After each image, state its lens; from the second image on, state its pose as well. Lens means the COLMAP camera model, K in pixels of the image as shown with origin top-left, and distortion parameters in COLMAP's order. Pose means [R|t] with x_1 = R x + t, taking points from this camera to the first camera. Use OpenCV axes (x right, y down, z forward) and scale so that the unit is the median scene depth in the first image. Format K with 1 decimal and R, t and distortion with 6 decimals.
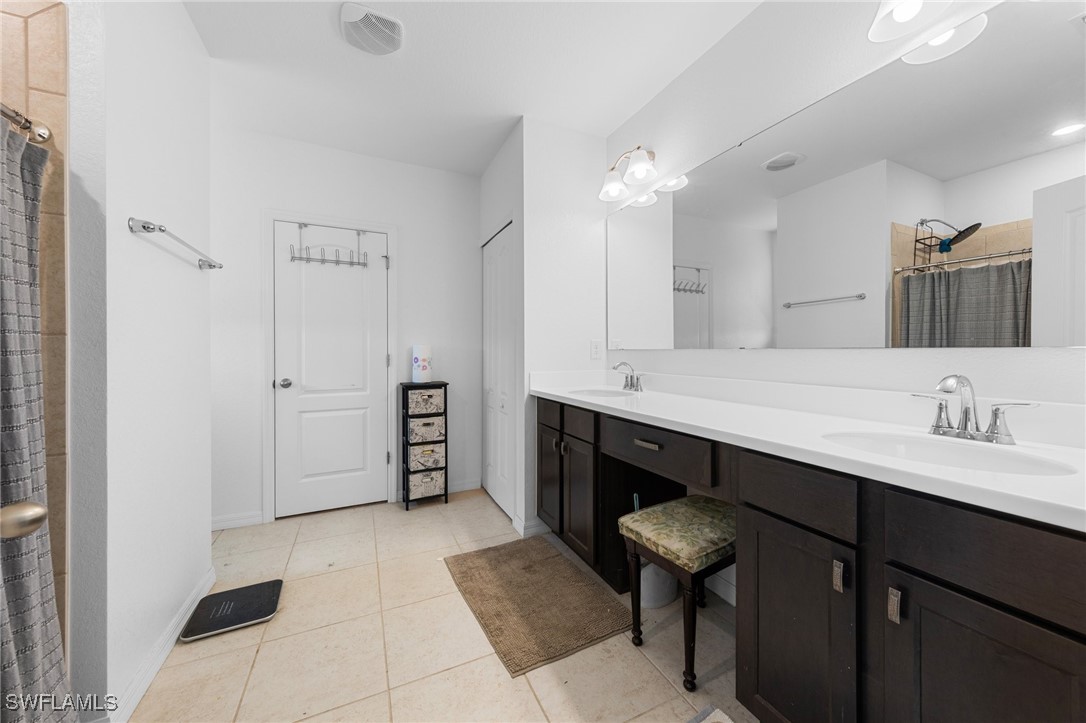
lens RADIAL K [[391.0, 0, 543.8], [0, 391.0, 356.5], [0, 0, 1]] dist [0.000263, 0.000030]
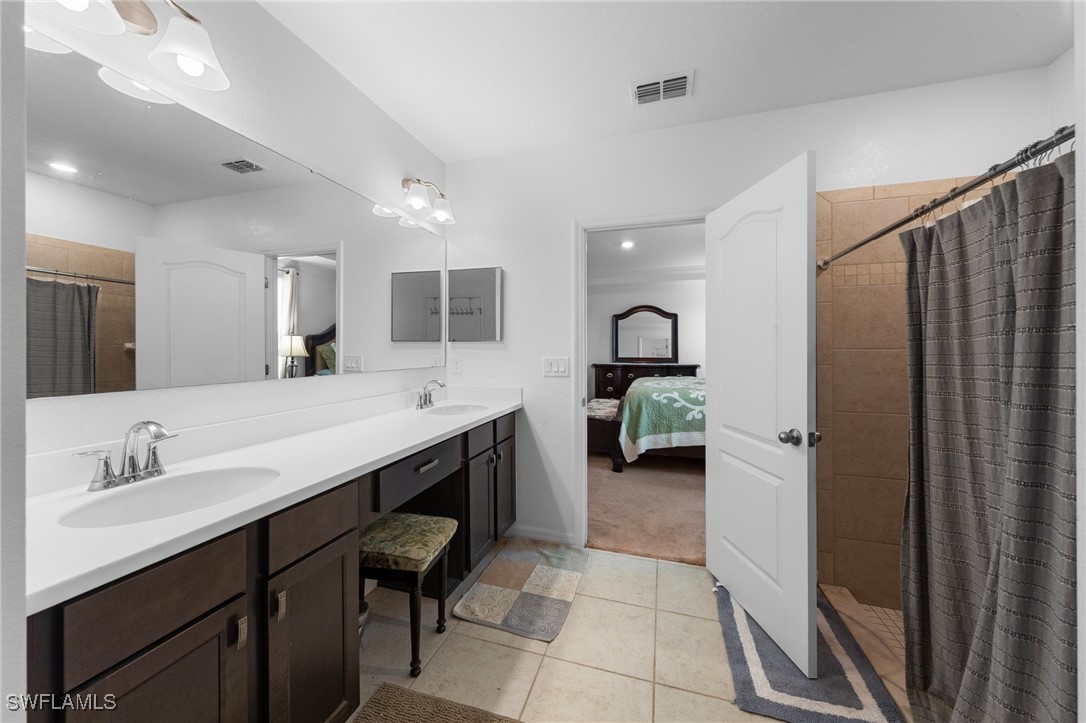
lens RADIAL K [[391.0, 0, 534.9], [0, 391.0, 342.9], [0, 0, 1]] dist [0.000263, 0.000030]
pose [[-0.729883, 0.005956, 0.683547, -0.682734], [0.011155, 0.999933, 0.003198, -0.118456], [-0.683482, 0.009959, -0.729900, 1.525454]]
